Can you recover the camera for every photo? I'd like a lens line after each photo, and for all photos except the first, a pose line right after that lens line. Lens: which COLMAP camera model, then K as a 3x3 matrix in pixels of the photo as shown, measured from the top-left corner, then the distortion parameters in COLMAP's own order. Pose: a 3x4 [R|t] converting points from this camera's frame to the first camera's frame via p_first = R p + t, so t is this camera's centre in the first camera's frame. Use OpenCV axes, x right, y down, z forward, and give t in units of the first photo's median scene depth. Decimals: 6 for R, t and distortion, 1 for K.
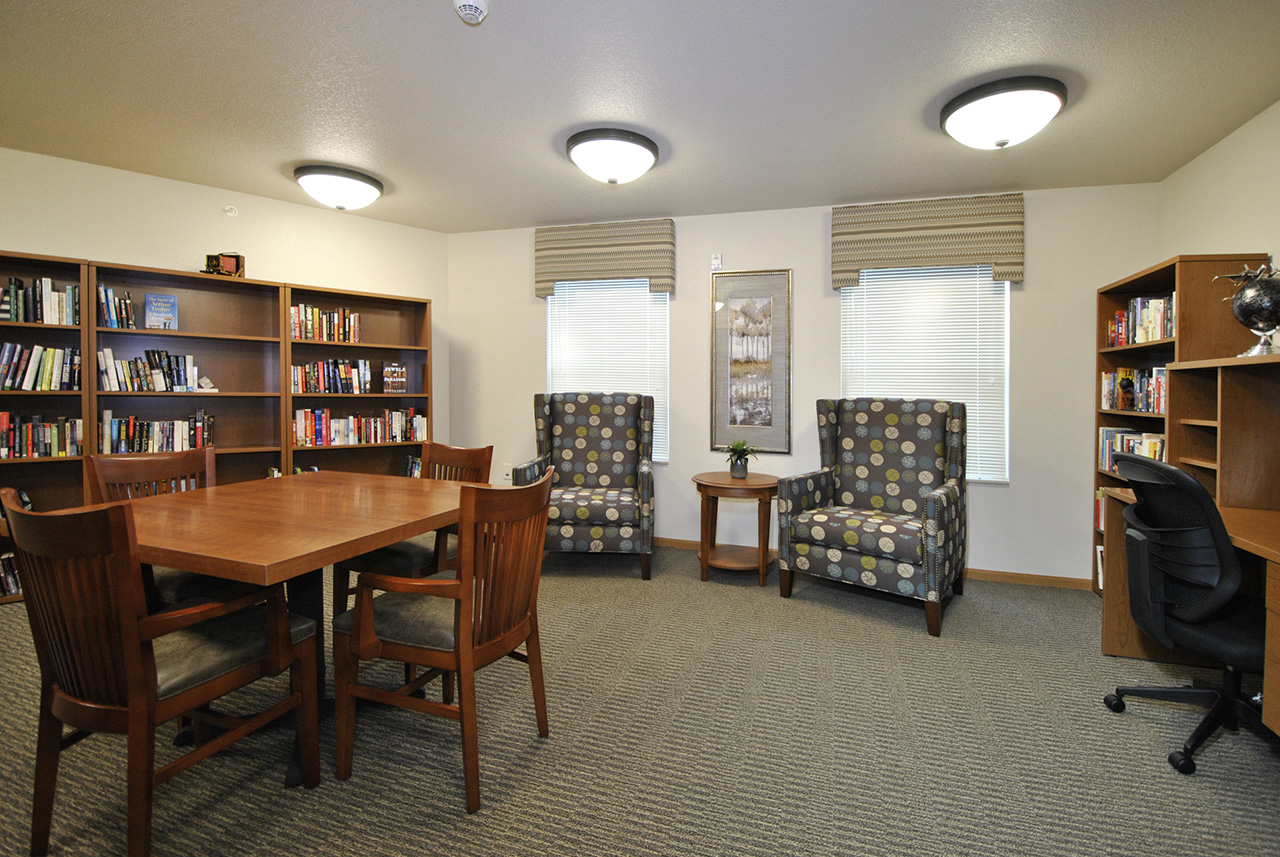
lens RADIAL K [[553.7, 0, 693.2], [0, 553.7, 389.4], [0, 0, 1]] dist [0.000367, -0.006132]
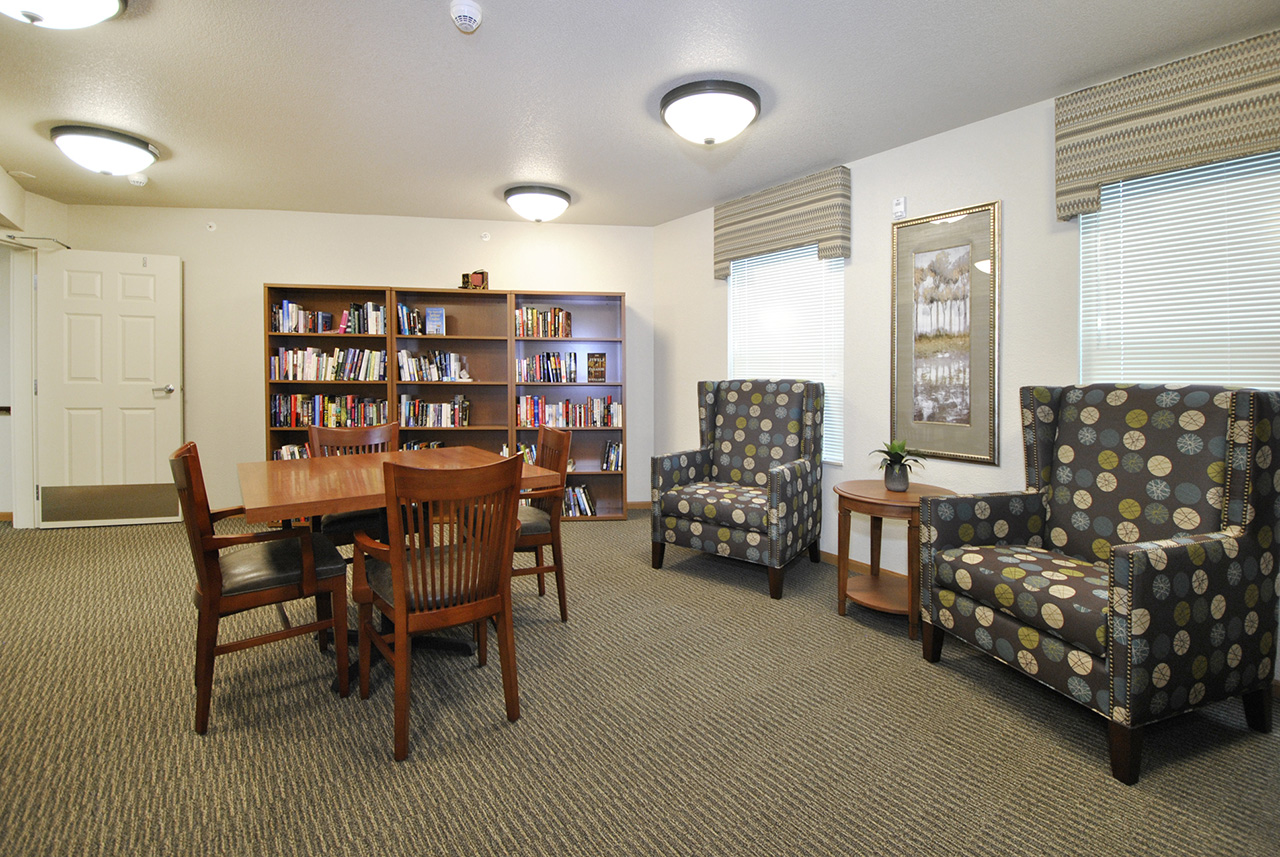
lens RADIAL K [[600.6, 0, 665.5], [0, 600.6, 380.4], [0, 0, 1]] dist [-0.005673, -0.006226]
pose [[0.810329, -0.007295, -0.585930, 0.295767], [0.008175, 0.999966, -0.001145, 0.007757], [0.585918, -0.003862, 0.810361, 0.143760]]
